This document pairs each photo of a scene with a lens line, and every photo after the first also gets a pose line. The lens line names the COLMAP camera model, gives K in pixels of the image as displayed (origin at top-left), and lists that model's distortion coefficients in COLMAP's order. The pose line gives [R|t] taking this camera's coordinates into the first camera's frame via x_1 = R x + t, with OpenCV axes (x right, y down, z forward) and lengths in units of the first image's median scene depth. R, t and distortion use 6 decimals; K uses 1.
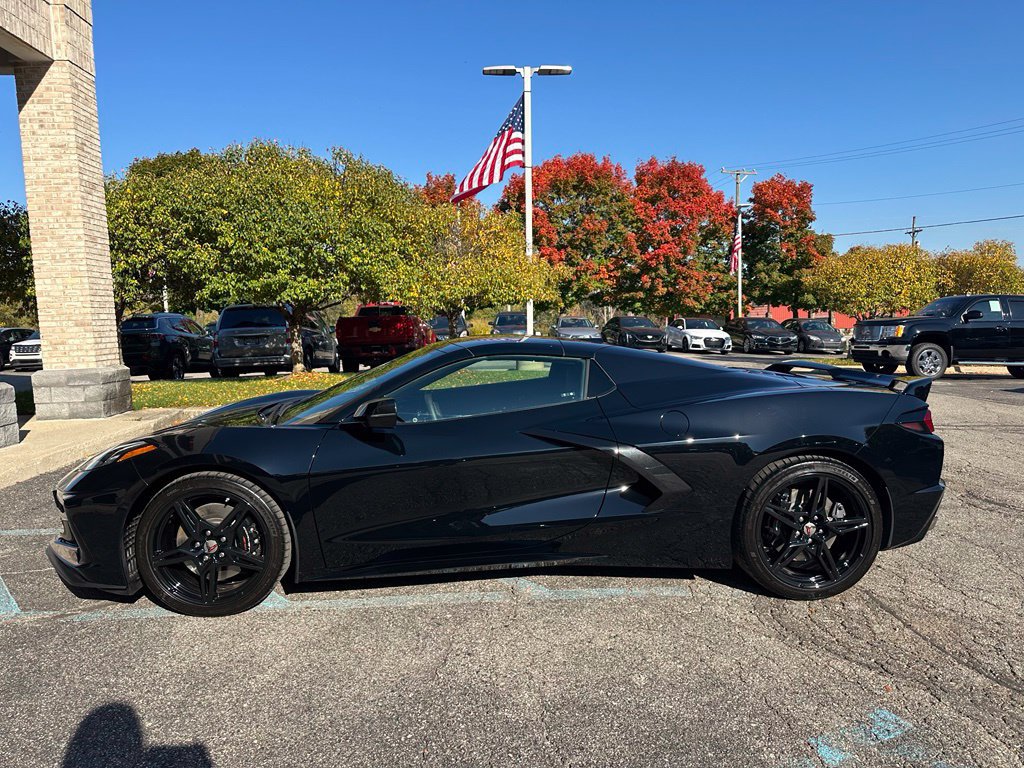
lens RADIAL K [[741.0, 0, 513.6], [0, 741.0, 379.9], [0, 0, 1]] dist [-0.005737, -0.010862]
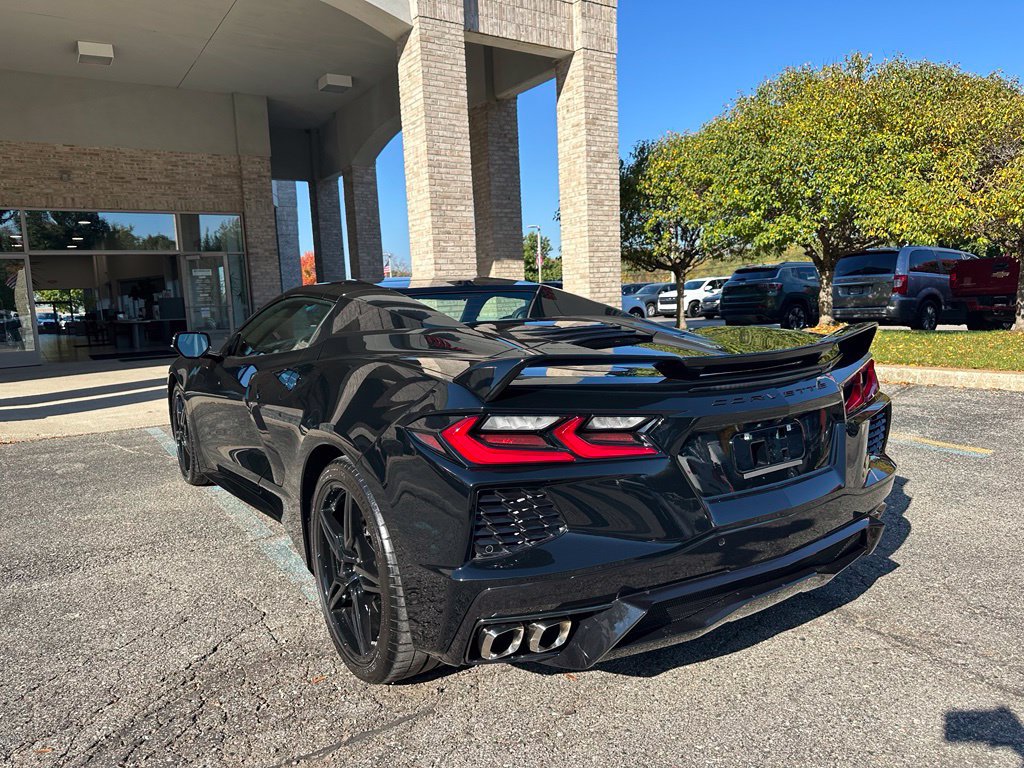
lens RADIAL K [[741.0, 0, 501.5], [0, 741.0, 389.8], [0, 0, 1]] dist [-0.005737, -0.010862]
pose [[0.483537, 0.111440, -0.868201, 0.245990], [-0.039562, 0.993631, 0.105506, -0.009595], [0.874429, -0.016668, 0.484866, 0.188969]]
